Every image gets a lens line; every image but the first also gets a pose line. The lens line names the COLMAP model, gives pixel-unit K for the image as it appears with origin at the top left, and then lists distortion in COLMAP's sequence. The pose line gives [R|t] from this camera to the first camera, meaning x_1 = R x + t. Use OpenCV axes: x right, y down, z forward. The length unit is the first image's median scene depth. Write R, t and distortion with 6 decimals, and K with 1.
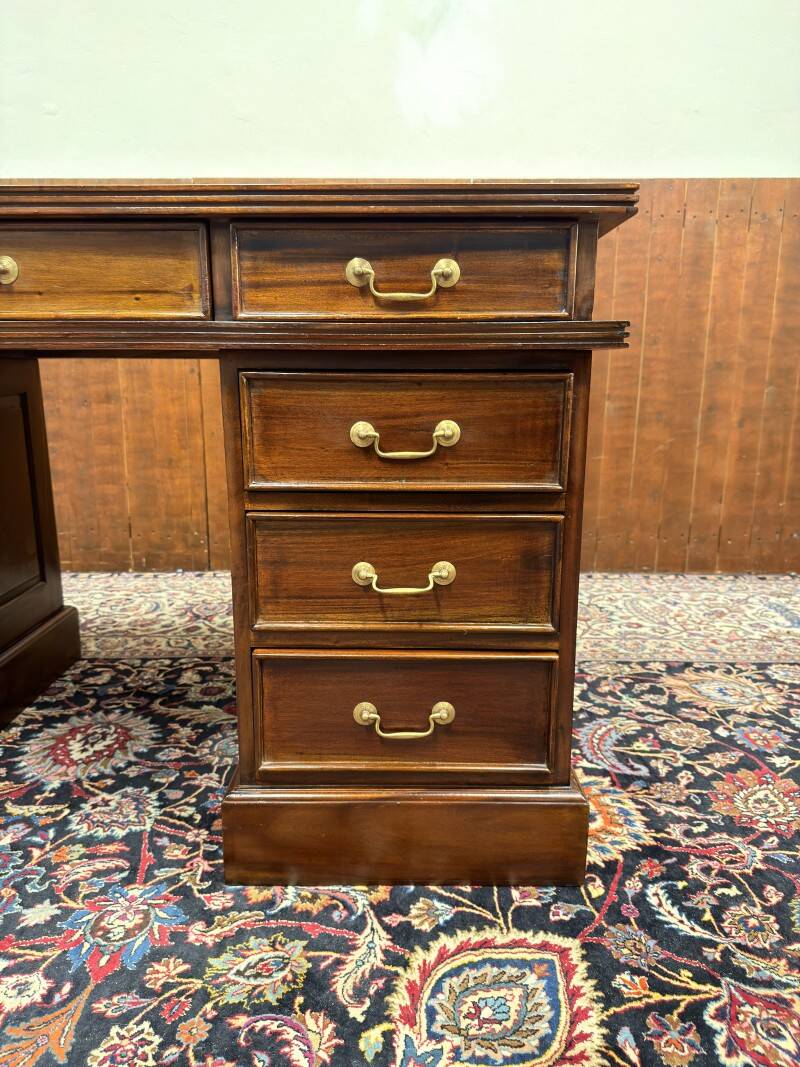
lens RADIAL K [[757.3, 0, 399.2], [0, 757.3, 531.9], [0, 0, 1]] dist [0.034176, -0.052067]
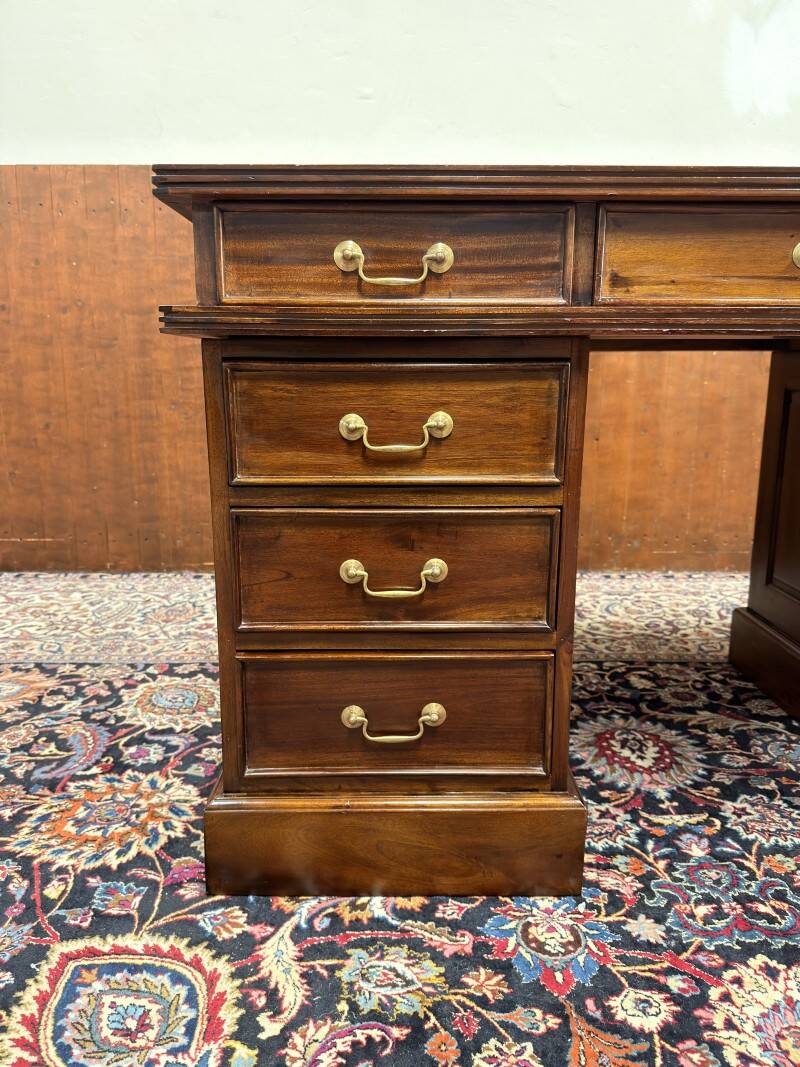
lens RADIAL K [[782.5, 0, 398.6], [0, 782.5, 531.3], [0, 0, 1]] dist [0.007564, -0.024533]
pose [[0.999929, -0.001544, 0.011829, -0.937736], [0.001571, 0.999996, -0.002270, 0.003278], [-0.011826, 0.002288, 0.999927, 0.014806]]
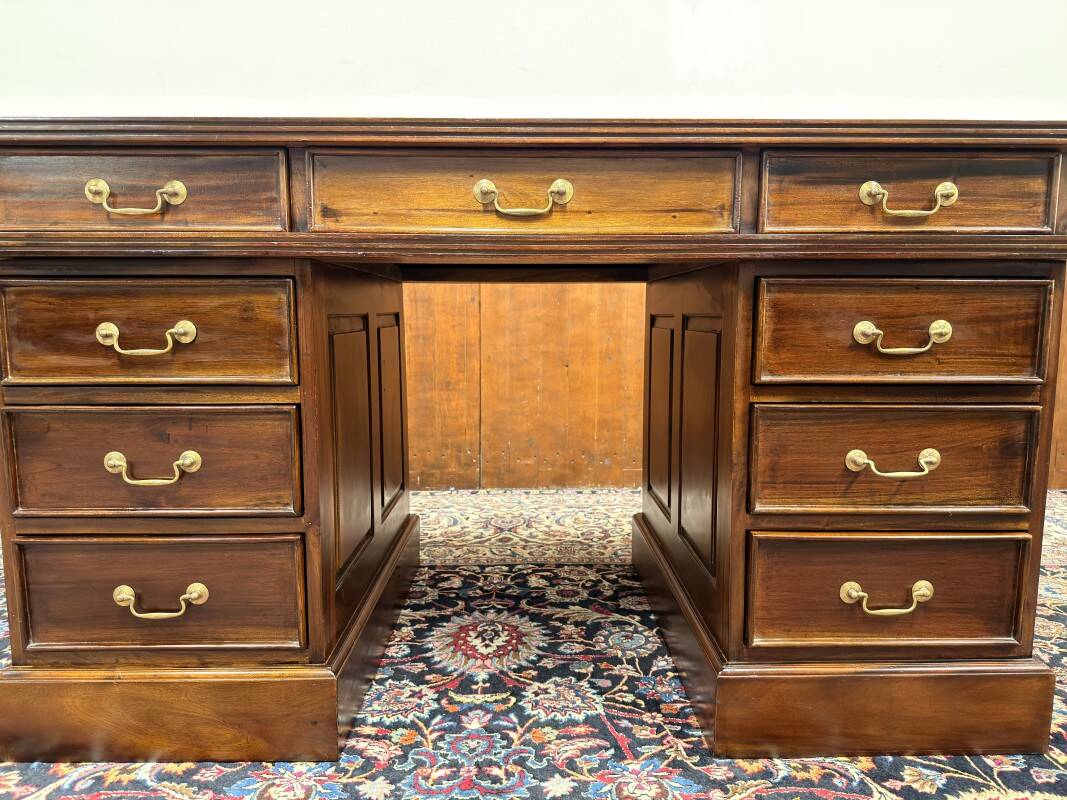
lens RADIAL K [[757.3, 0, 537.1], [0, 757.3, 404.2], [0, 0, 1]] dist [0.034176, -0.052067]
pose [[0.999759, -0.003680, 0.021662, -0.469186], [0.005467, 0.996536, -0.082988, 0.055398], [-0.021281, 0.083086, 0.996315, -0.086567]]
